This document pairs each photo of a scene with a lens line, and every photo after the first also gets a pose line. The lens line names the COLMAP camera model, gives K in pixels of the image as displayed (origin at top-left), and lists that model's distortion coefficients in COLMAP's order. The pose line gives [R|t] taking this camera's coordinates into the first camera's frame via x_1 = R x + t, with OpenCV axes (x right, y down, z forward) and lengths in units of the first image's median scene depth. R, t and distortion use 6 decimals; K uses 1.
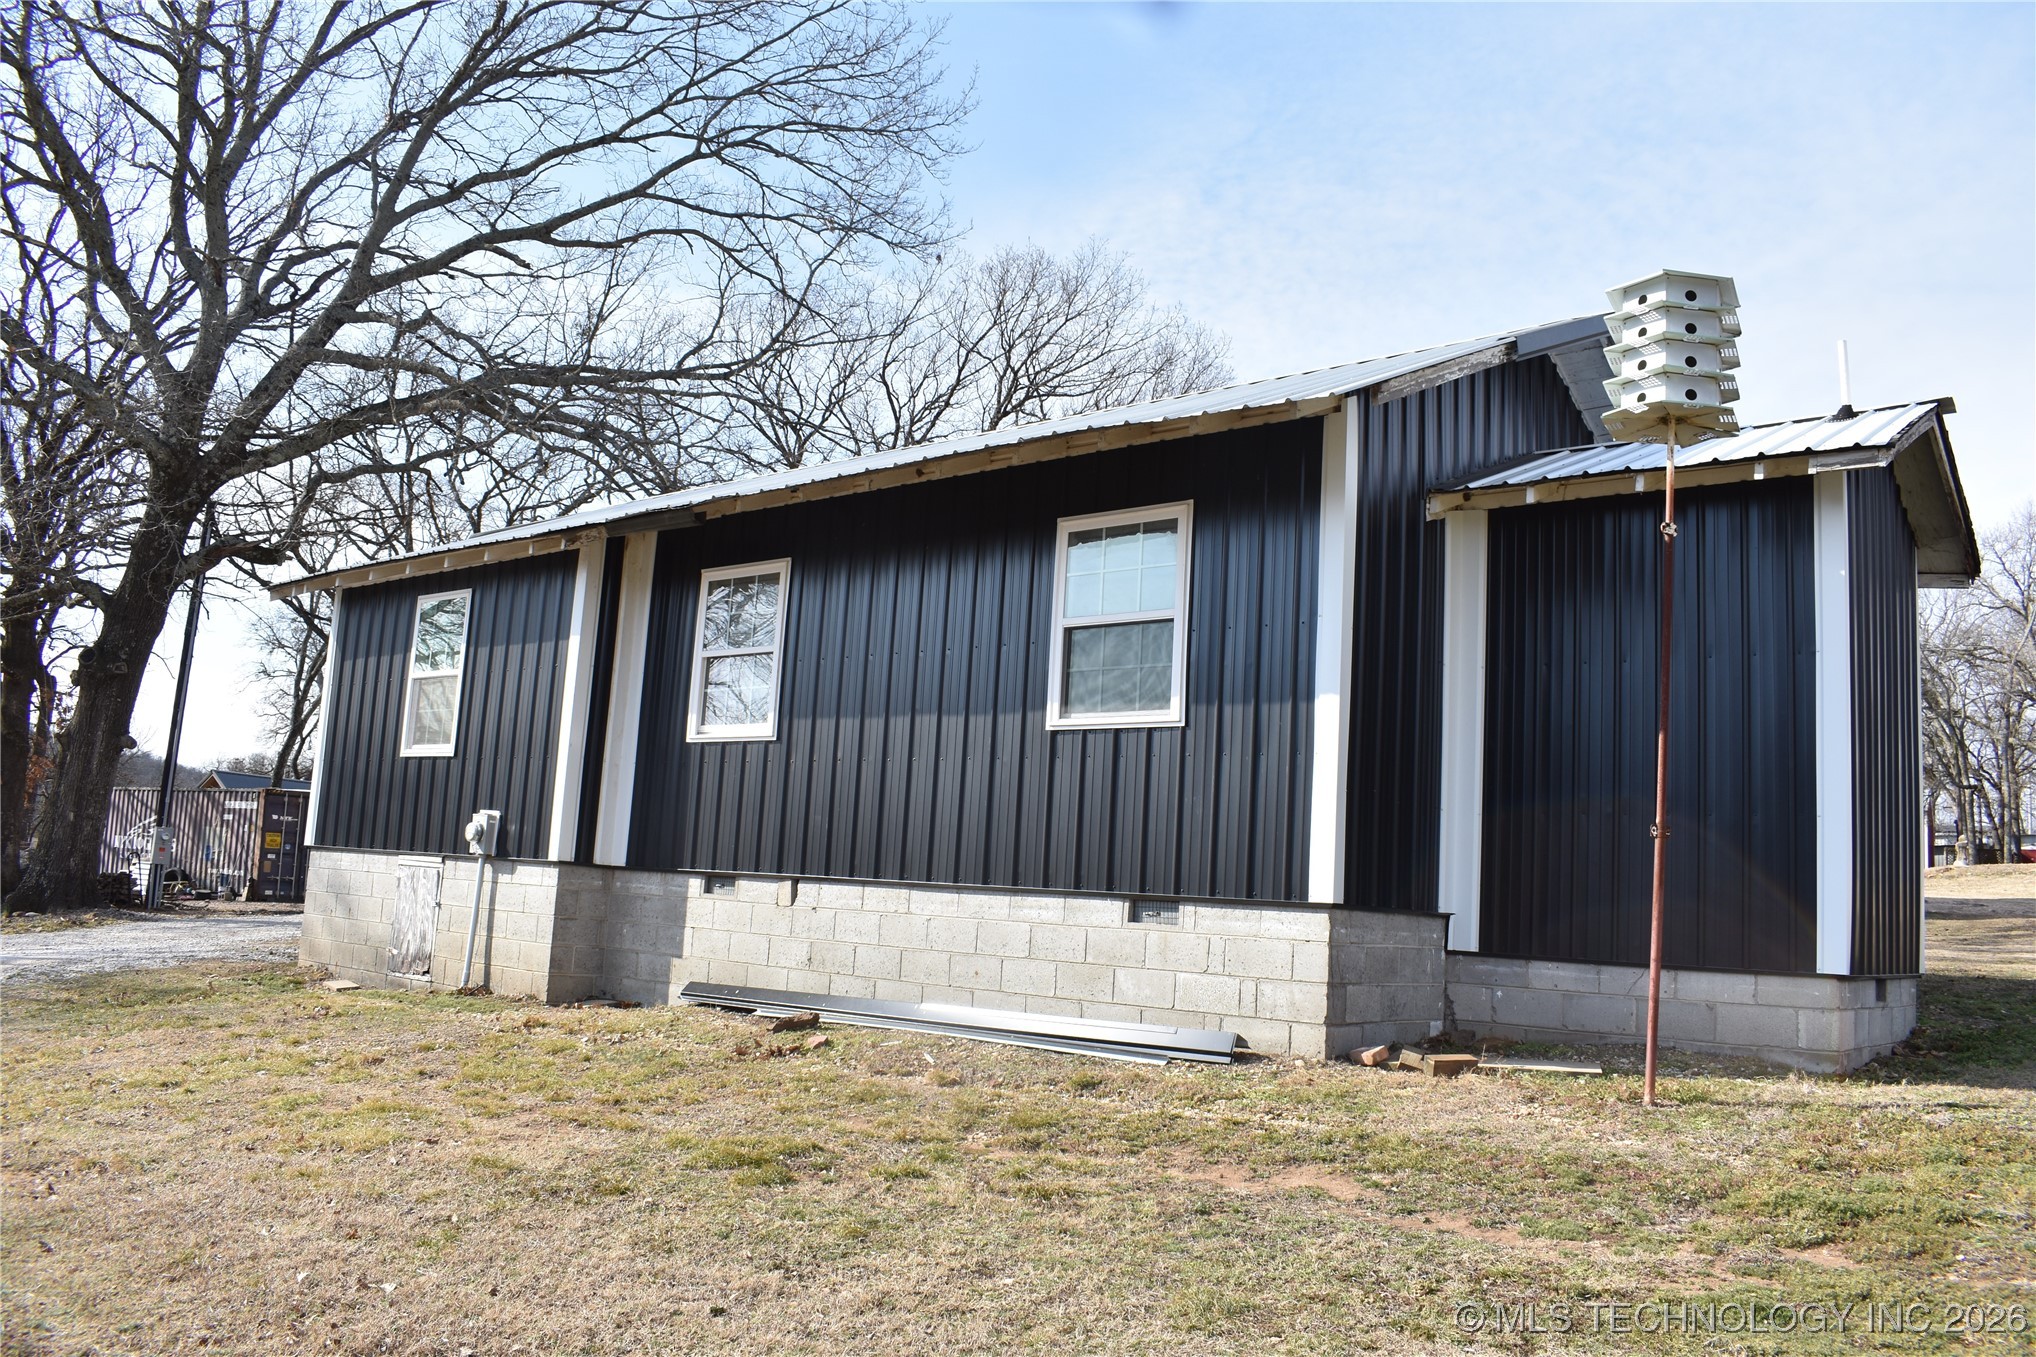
lens RADIAL K [[1621.4, 0, 1018.0], [0, 1621.4, 678.5], [0, 0, 1]] dist [-0.081250, 0.000958]
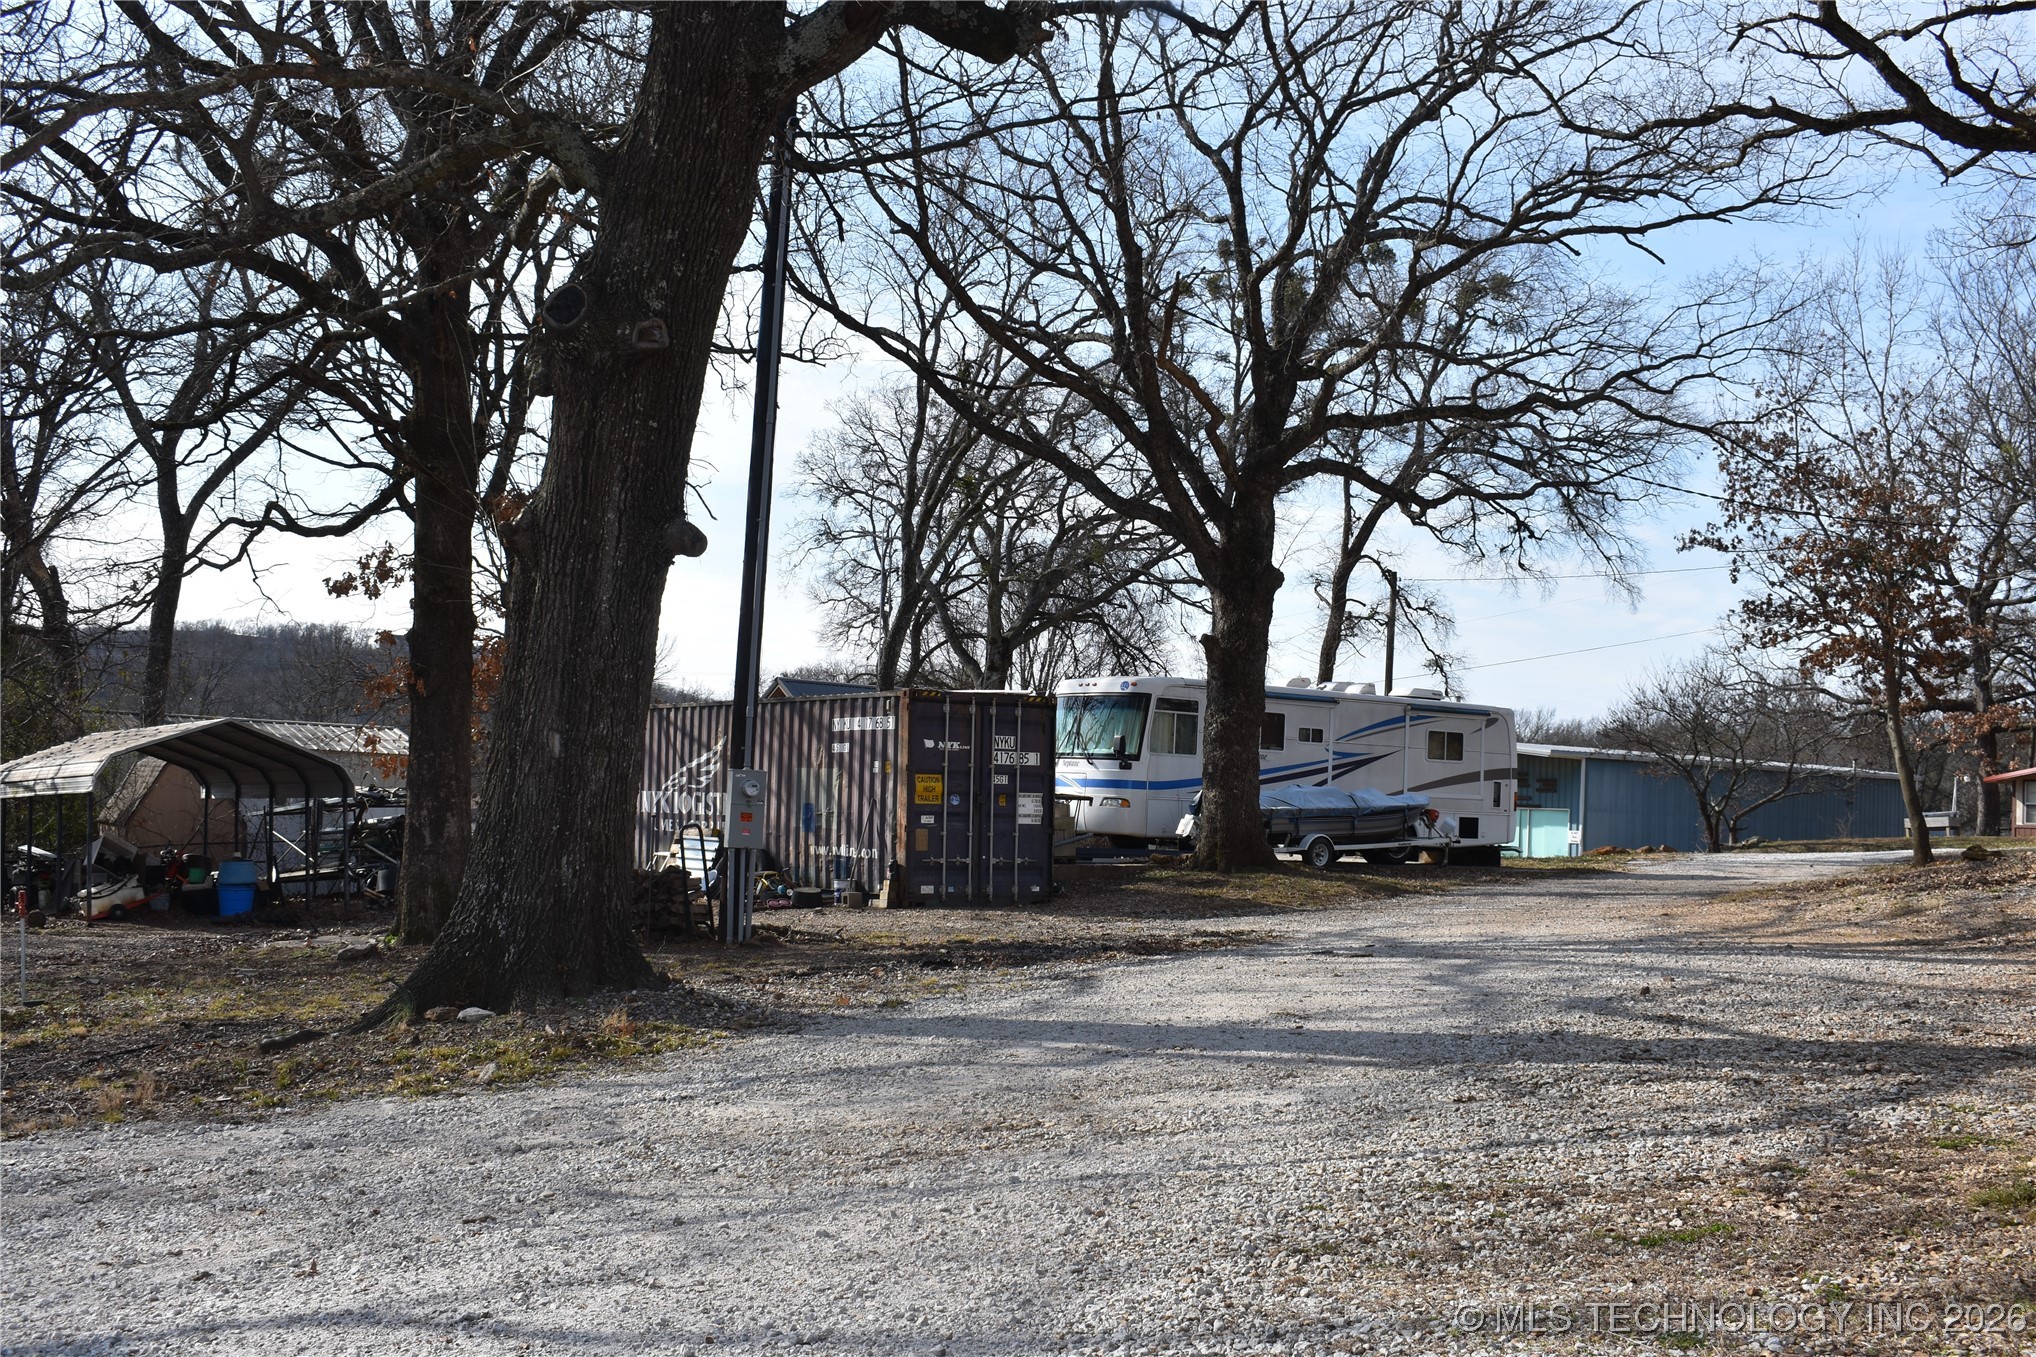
lens RADIAL K [[2187.6, 0, 1018.0], [0, 2187.6, 678.5], [0, 0, 1]] dist [-0.081892, -0.018186]
pose [[0.942147, -0.046313, -0.331985, -0.205151], [0.065801, 0.996692, 0.047694, 0.034283], [0.328678, -0.066780, 0.942078, 0.345947]]
